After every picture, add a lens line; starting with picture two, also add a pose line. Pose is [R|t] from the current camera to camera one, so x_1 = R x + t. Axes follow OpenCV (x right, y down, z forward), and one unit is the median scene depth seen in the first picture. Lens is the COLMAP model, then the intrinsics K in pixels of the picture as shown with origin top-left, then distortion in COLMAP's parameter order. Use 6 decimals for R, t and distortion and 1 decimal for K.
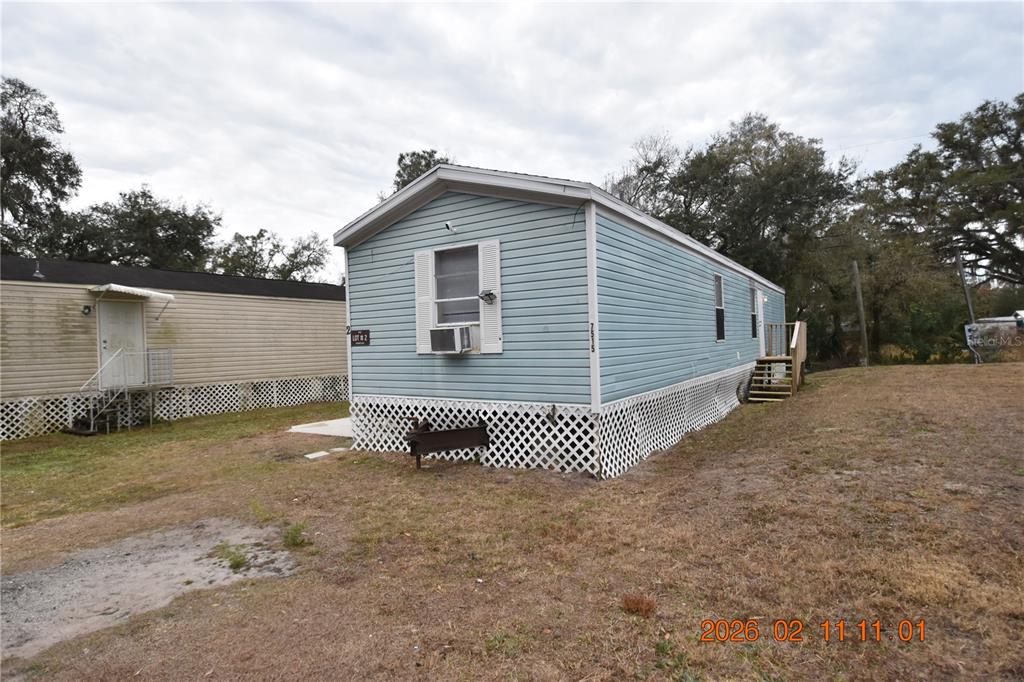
lens RADIAL K [[549.1, 0, 489.6], [0, 549.1, 339.3], [0, 0, 1]] dist [-0.006613, -0.002875]
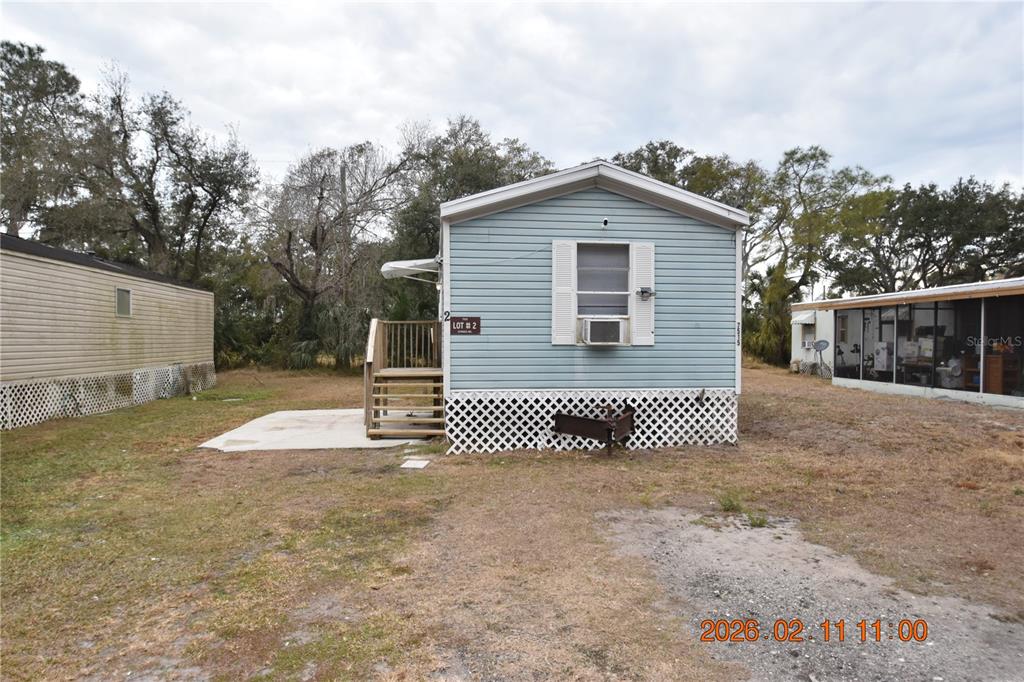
lens RADIAL K [[639.0, 0, 517.3], [0, 639.0, 339.1], [0, 0, 1]] dist [-0.033825, 0.000586]
pose [[0.751073, 0.028264, 0.659614, -1.013884], [-0.027003, 0.999562, -0.012084, 0.034953], [-0.659667, -0.008736, 0.751507, 0.207562]]
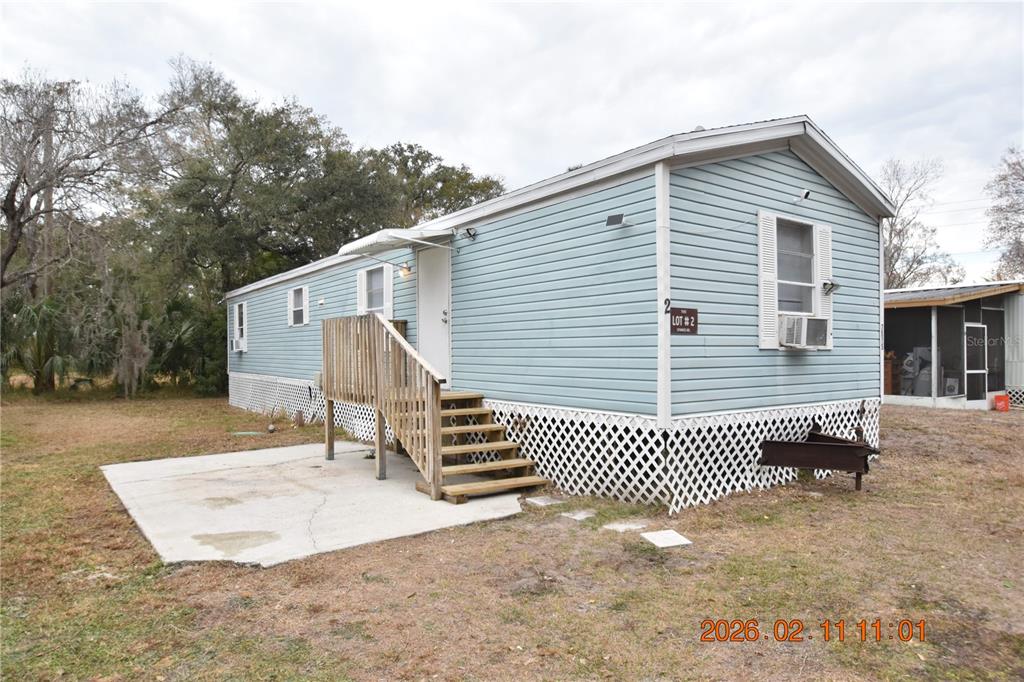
lens RADIAL K [[639.0, 0, 513.2], [0, 639.0, 341.9], [0, 0, 1]] dist [-0.033825, 0.000586]
pose [[0.327605, 0.040846, 0.943931, -1.136890], [-0.013564, 0.999165, -0.038528, 0.058948], [-0.944717, -0.000181, 0.327886, 1.132061]]
